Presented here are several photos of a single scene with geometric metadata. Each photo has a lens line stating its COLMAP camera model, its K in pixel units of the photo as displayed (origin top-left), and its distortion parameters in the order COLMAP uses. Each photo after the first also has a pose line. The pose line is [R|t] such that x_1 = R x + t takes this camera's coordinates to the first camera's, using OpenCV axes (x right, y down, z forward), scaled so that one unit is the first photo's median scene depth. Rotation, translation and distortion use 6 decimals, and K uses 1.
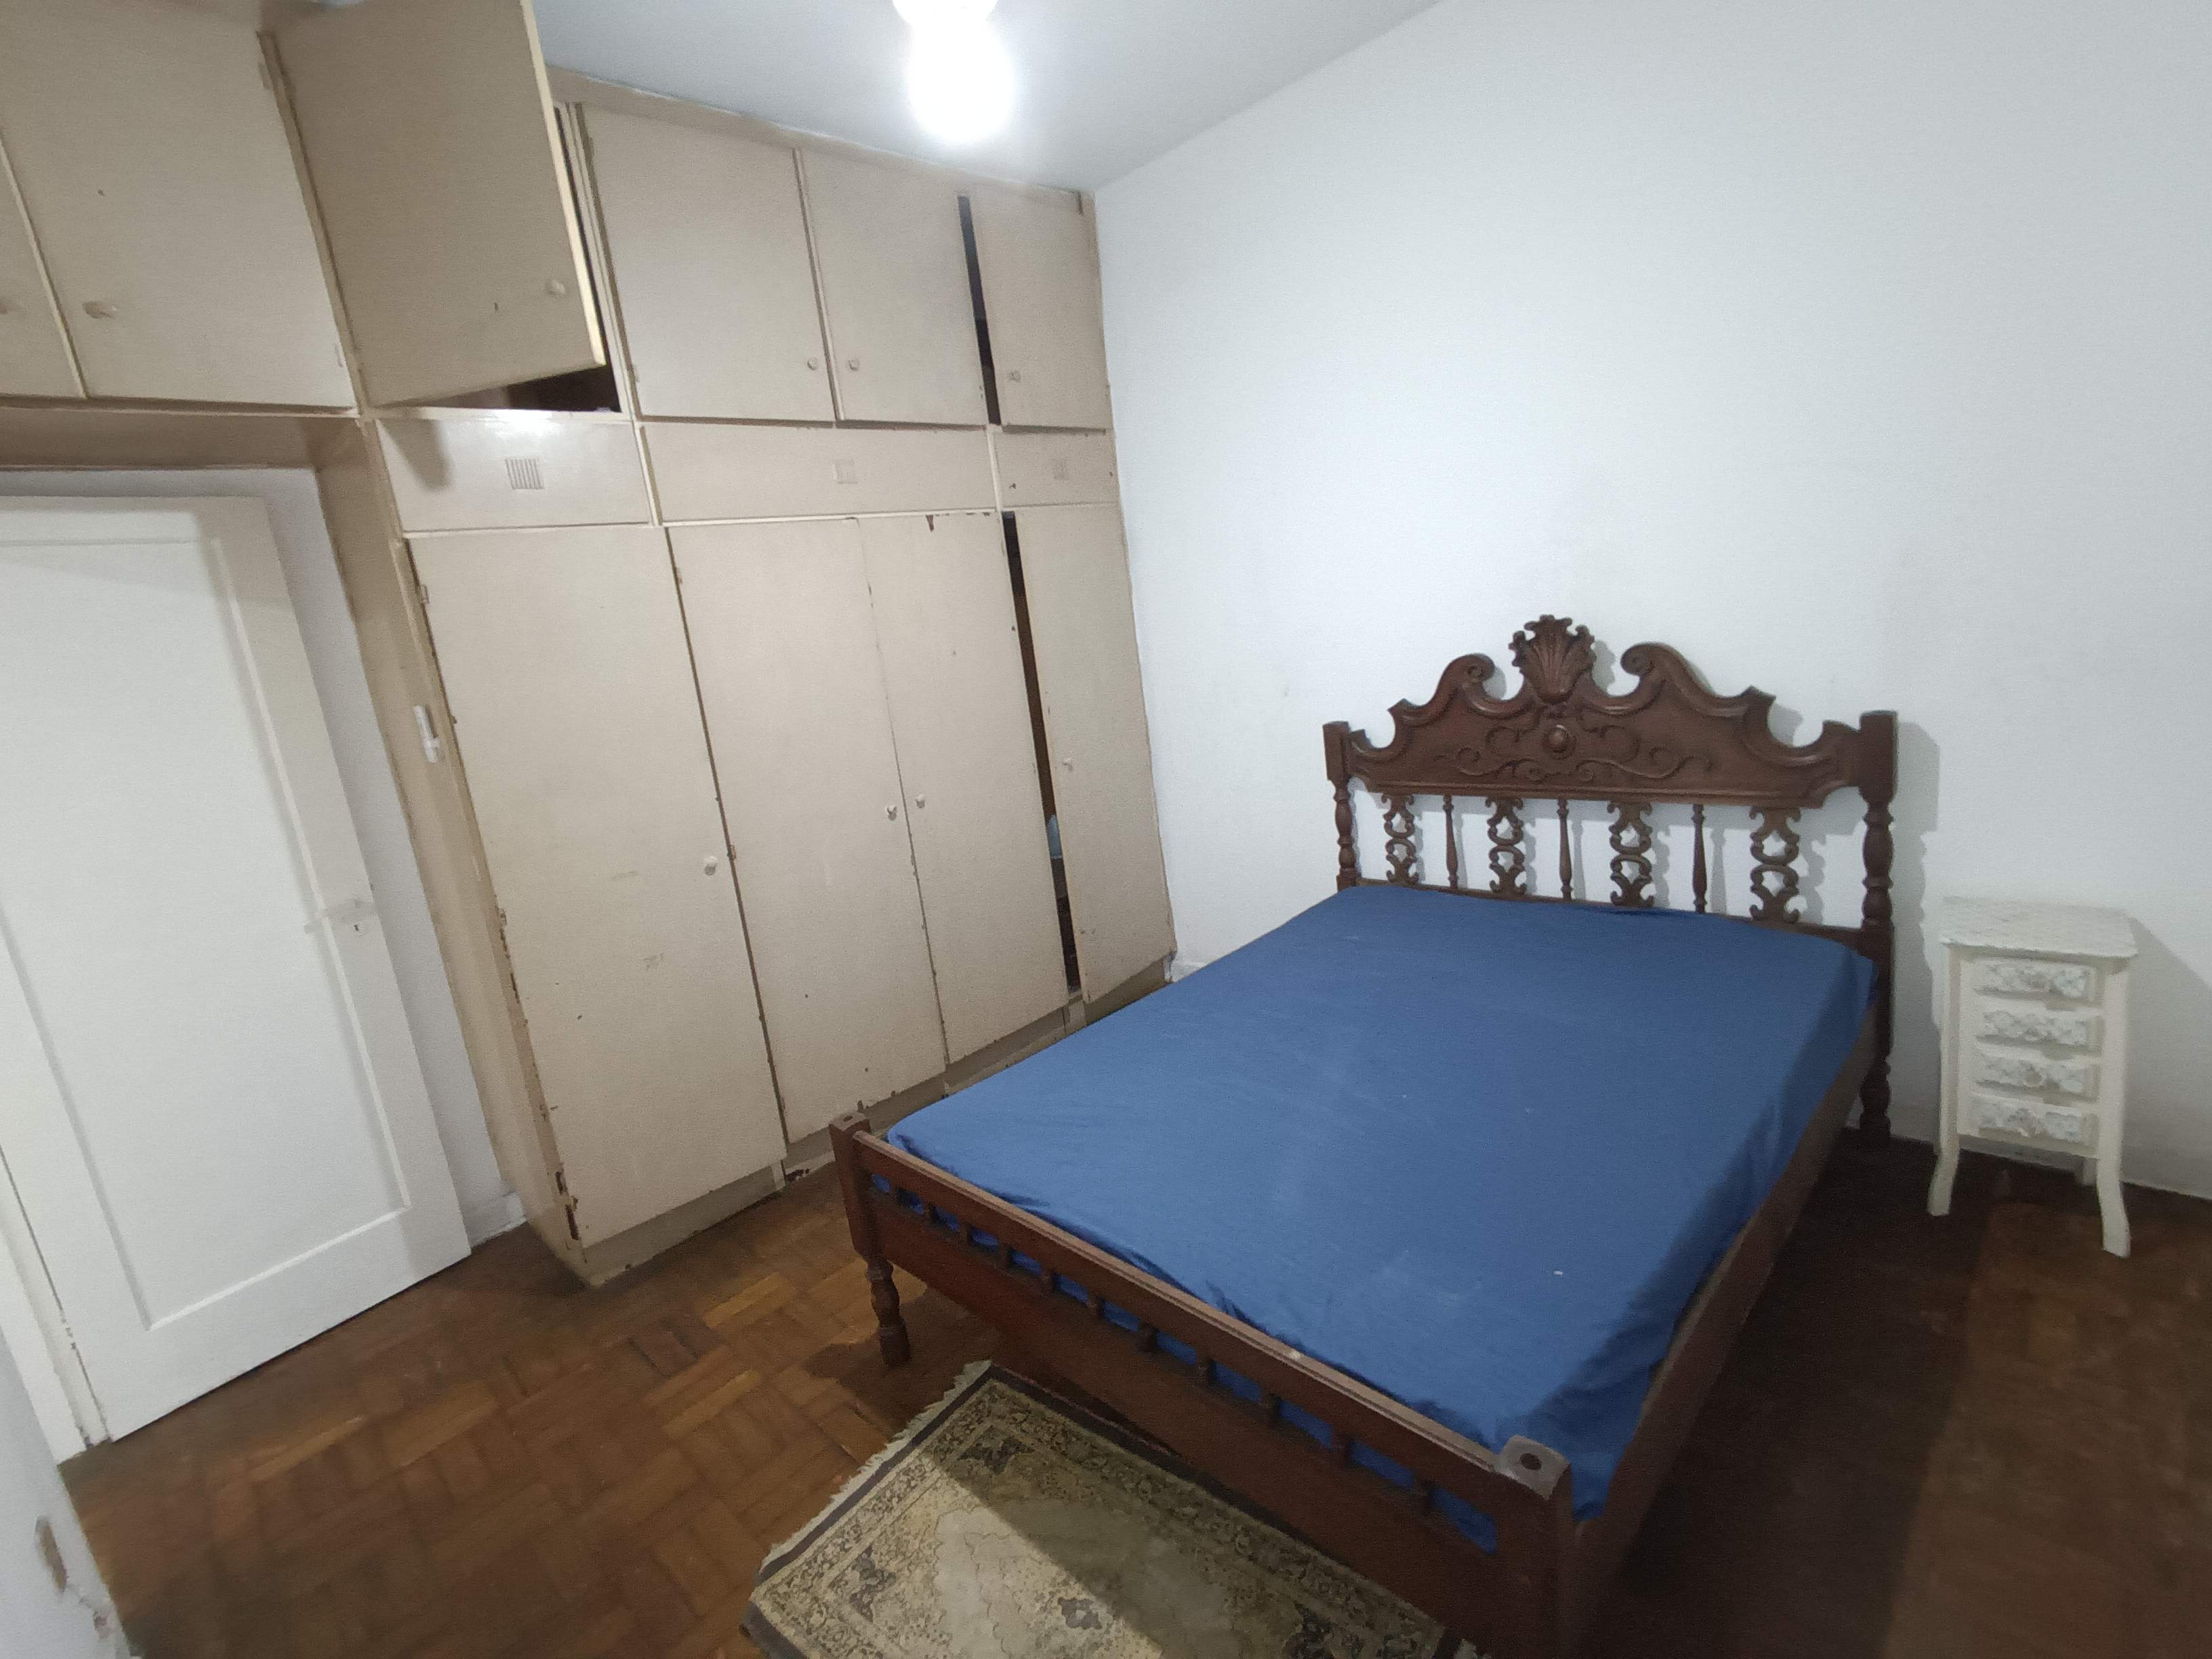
lens RADIAL K [[1010.2, 0, 1076.9], [0, 1010.2, 816.4], [0, 0, 1]] dist [-0.006350, -0.001002]
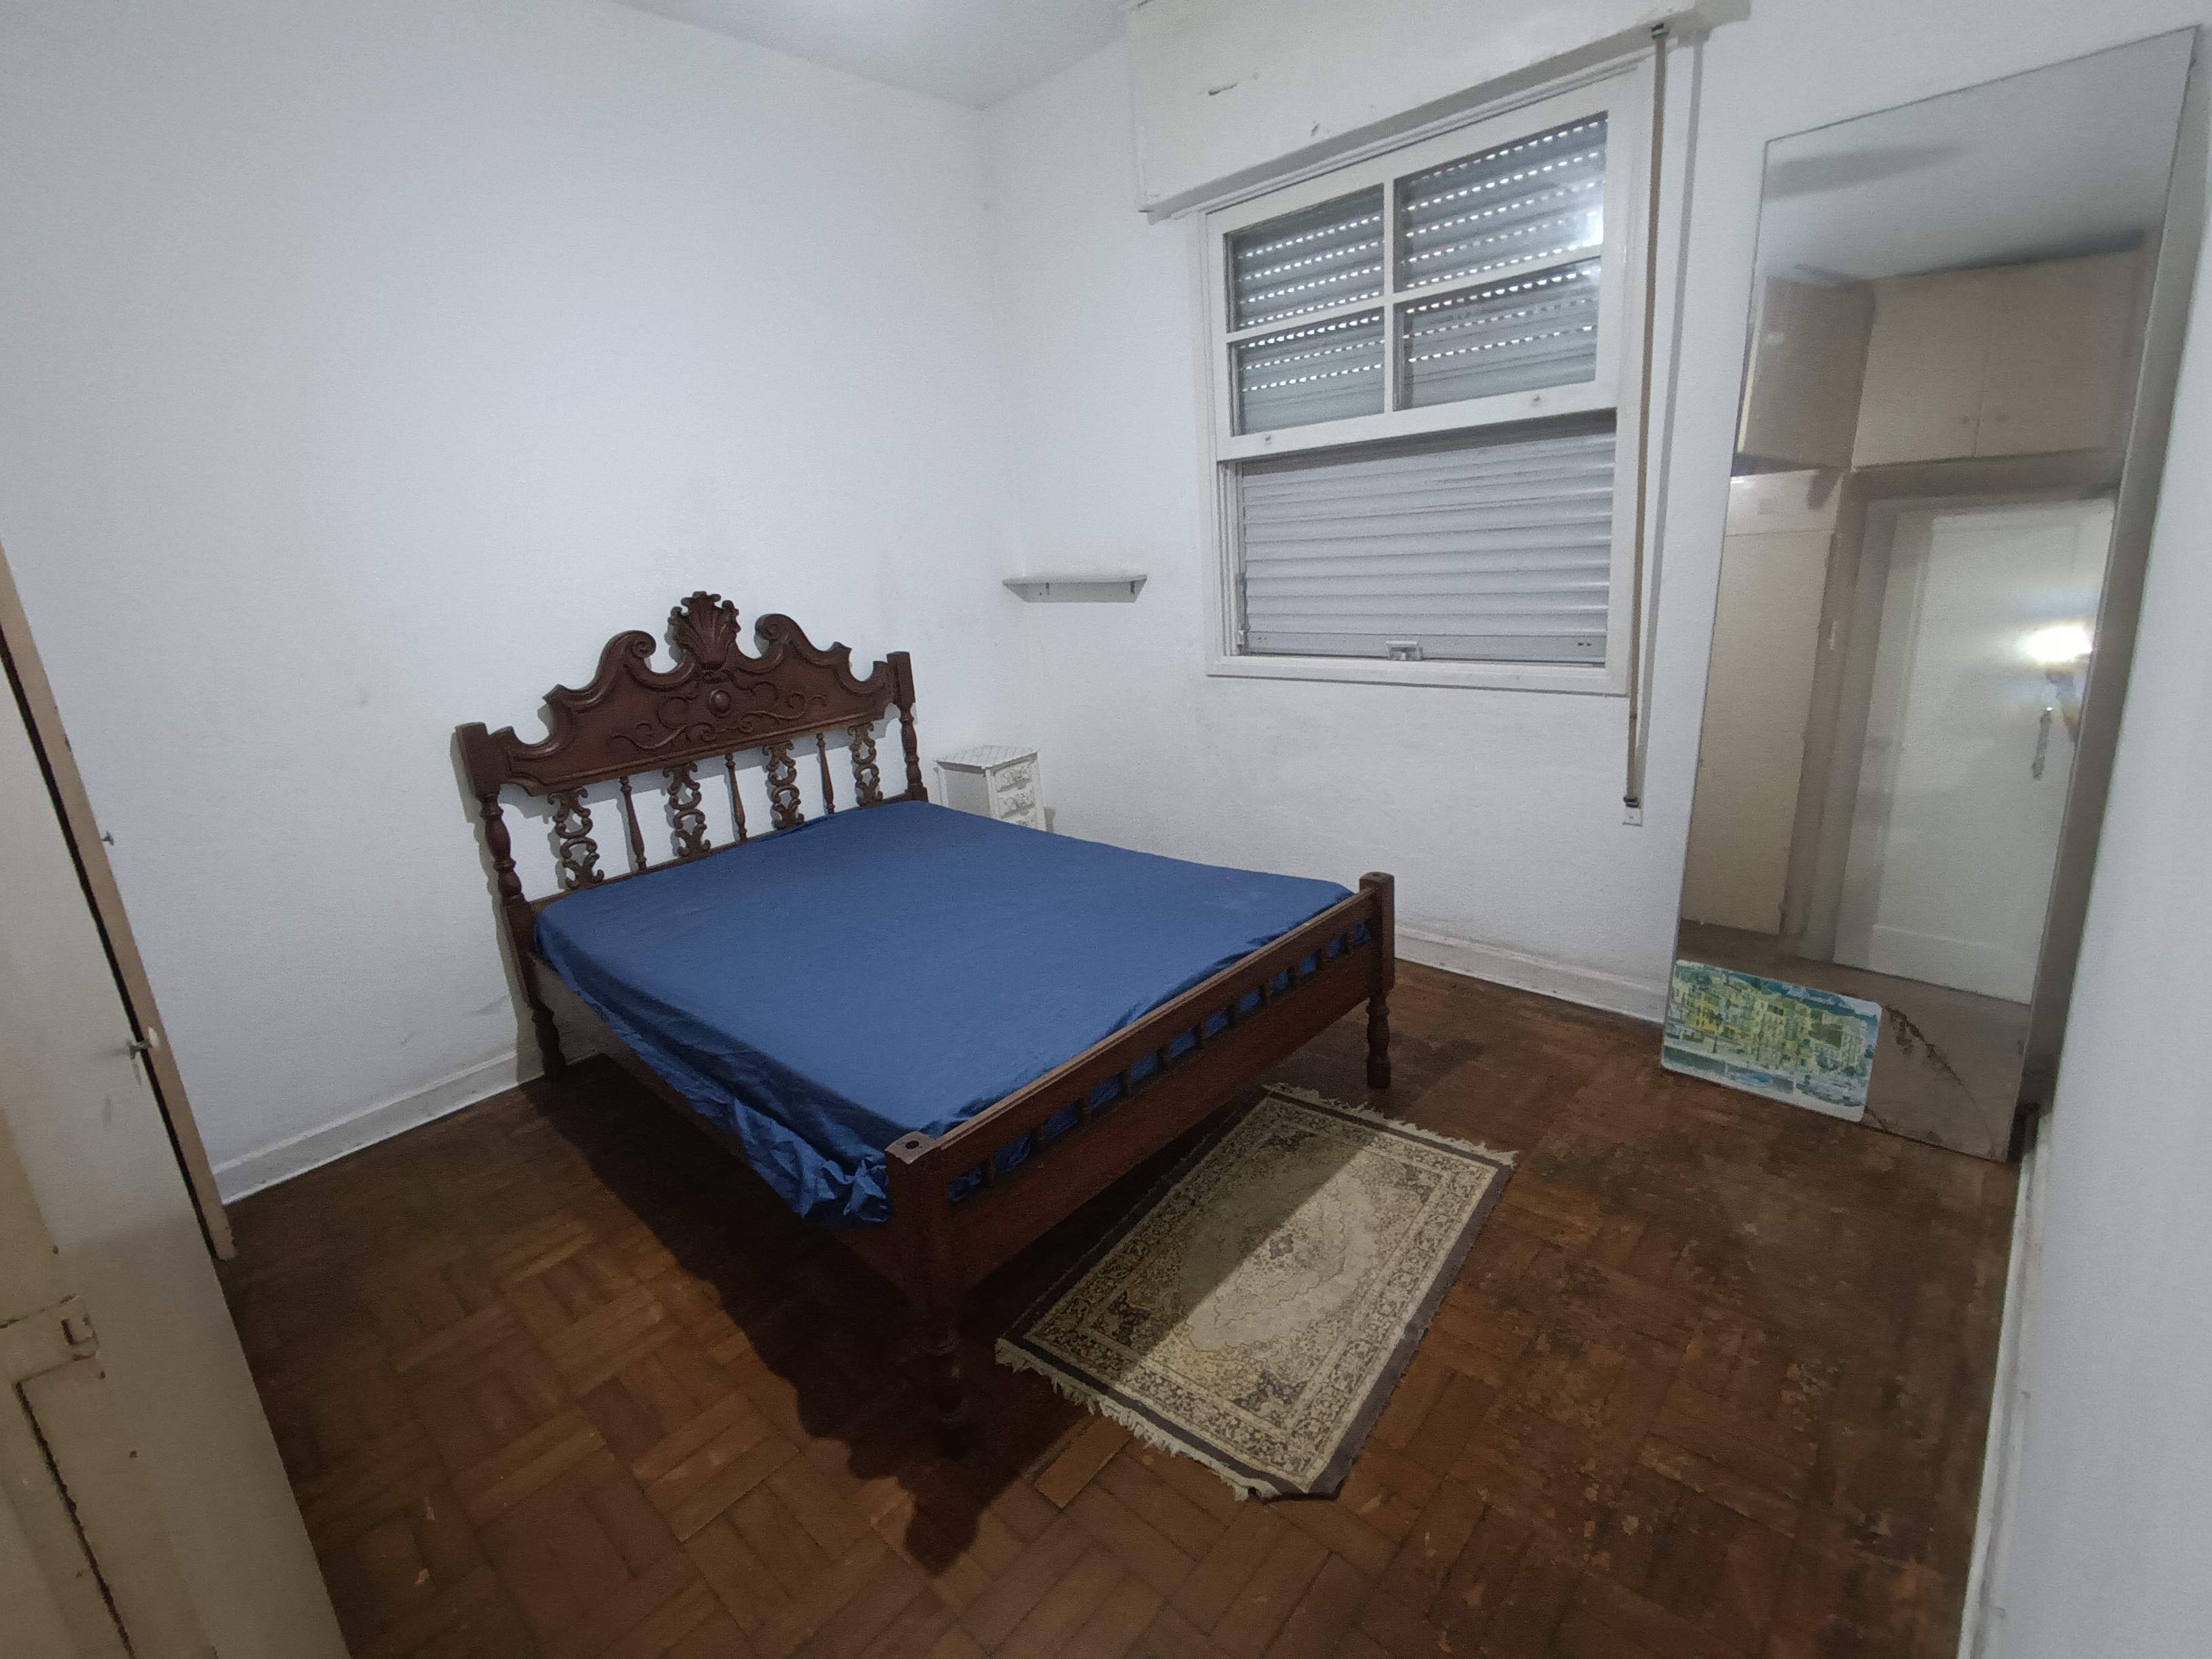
lens RADIAL K [[991.7, 0, 1116.3], [0, 991.7, 823.2], [0, 0, 1]] dist [0.002332, -0.000096]
pose [[-0.025485, -0.150491, 0.988283, -0.722708], [0.288494, 0.945435, 0.151405, 0.014562], [-0.957142, 0.288972, 0.019321, 0.630532]]
